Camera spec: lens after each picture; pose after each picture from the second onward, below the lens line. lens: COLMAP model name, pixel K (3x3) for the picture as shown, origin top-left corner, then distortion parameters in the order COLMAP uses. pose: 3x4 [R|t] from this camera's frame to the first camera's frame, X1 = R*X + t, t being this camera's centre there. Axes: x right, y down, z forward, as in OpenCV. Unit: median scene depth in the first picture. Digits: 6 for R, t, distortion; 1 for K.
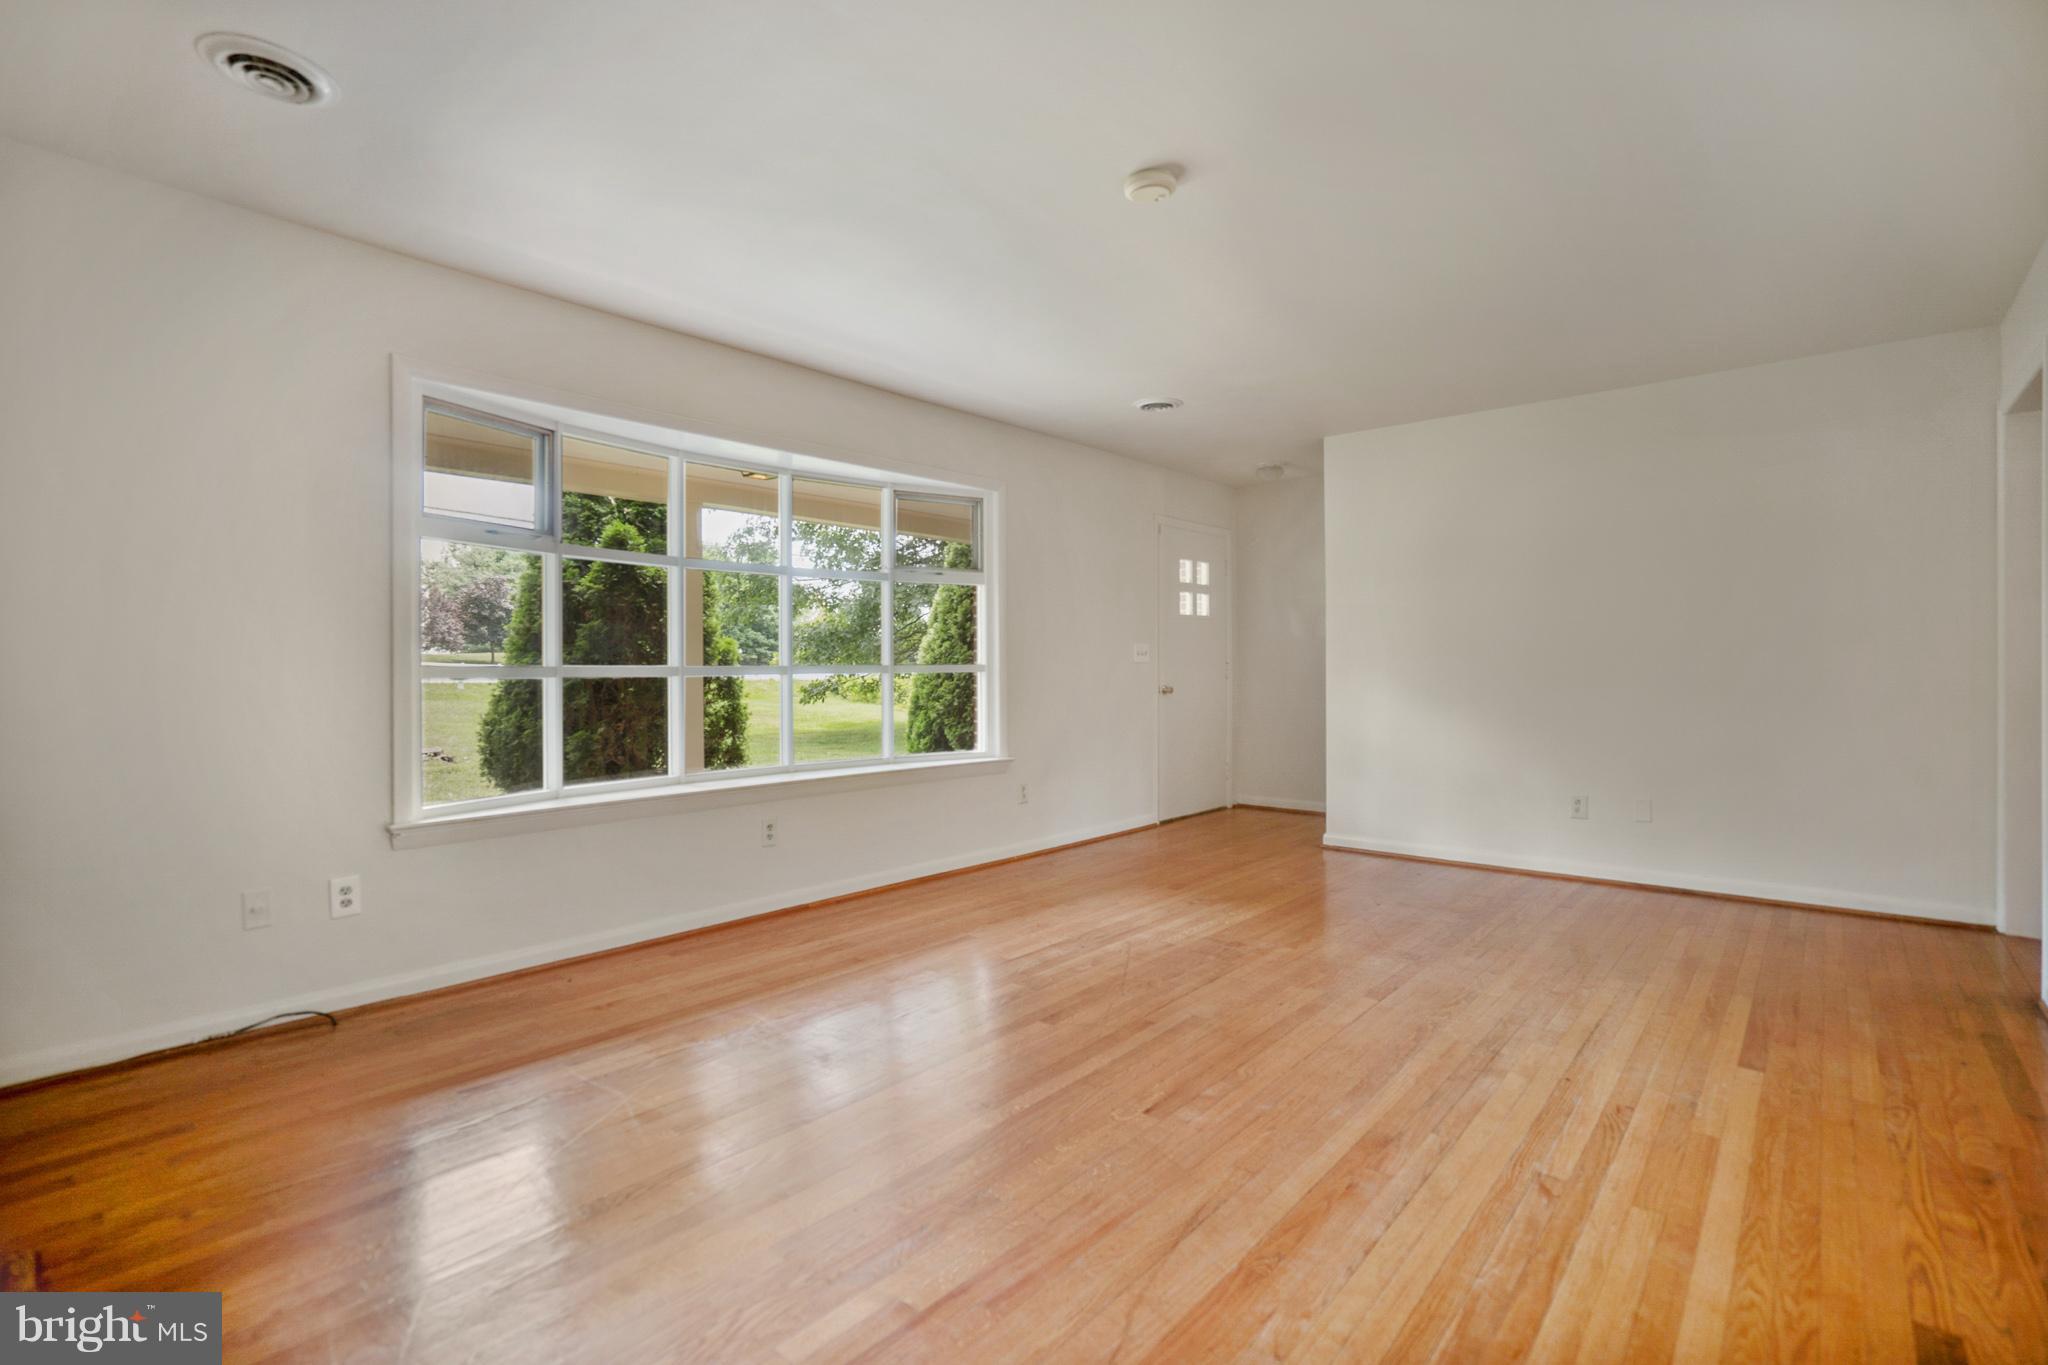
lens RADIAL K [[954.8, 0, 1015.2], [0, 954.8, 696.9], [0, 0, 1]] dist [-0.035959, 0.017023]
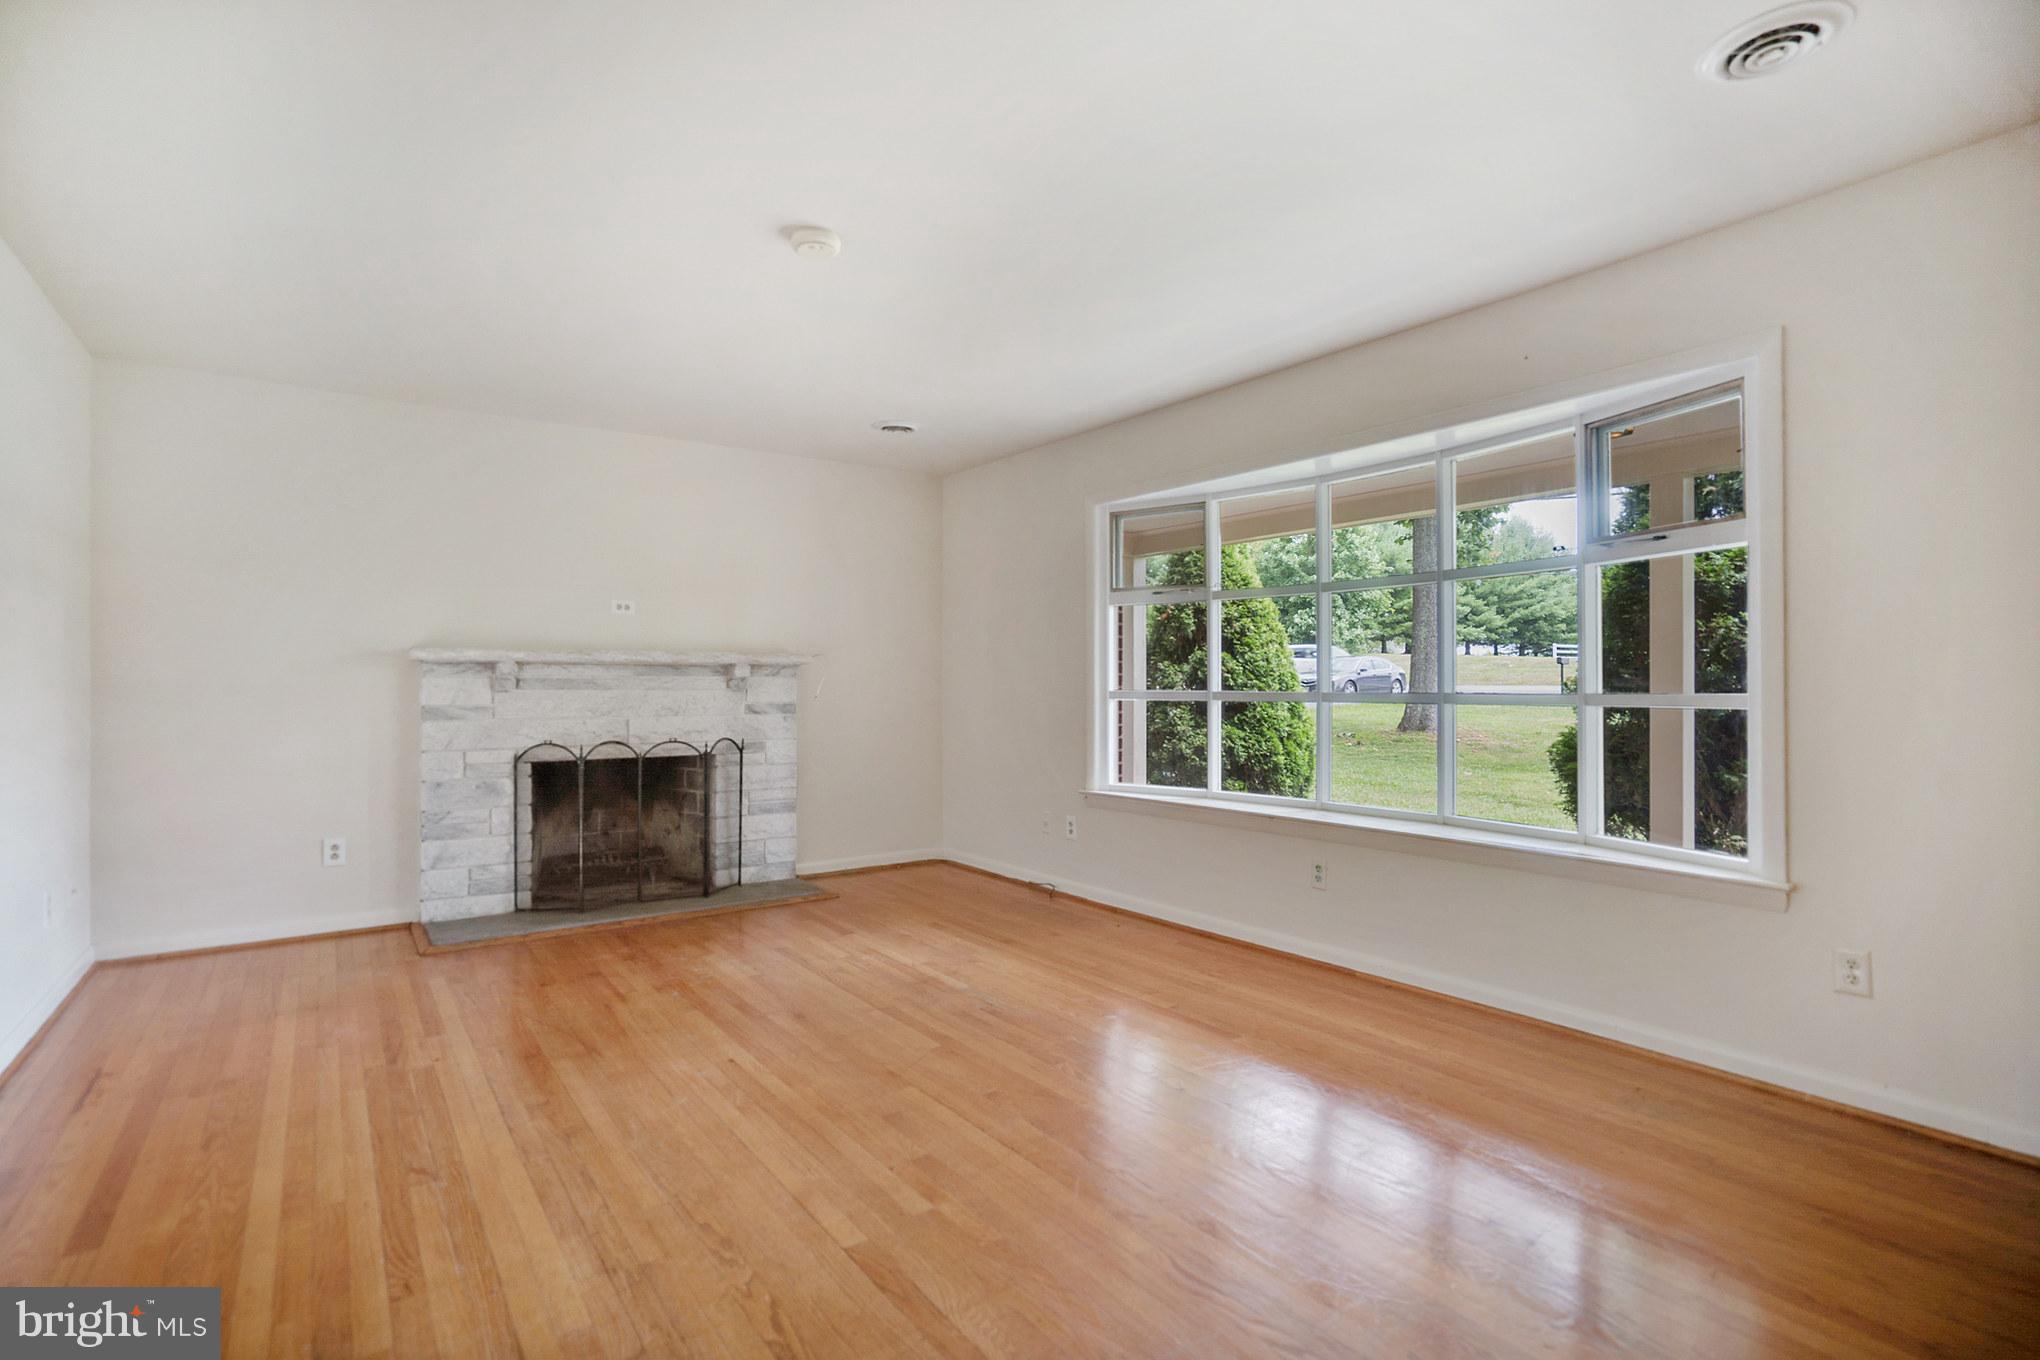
lens RADIAL K [[971.7, 0, 1014.3], [0, 971.7, 701.7], [0, 0, 1]] dist [-0.038764, 0.016413]
pose [[-0.230471, 0.019372, -0.972886, 1.047598], [-0.028295, 0.999246, 0.026600, -0.059590], [0.972668, 0.033658, -0.229749, 1.351715]]
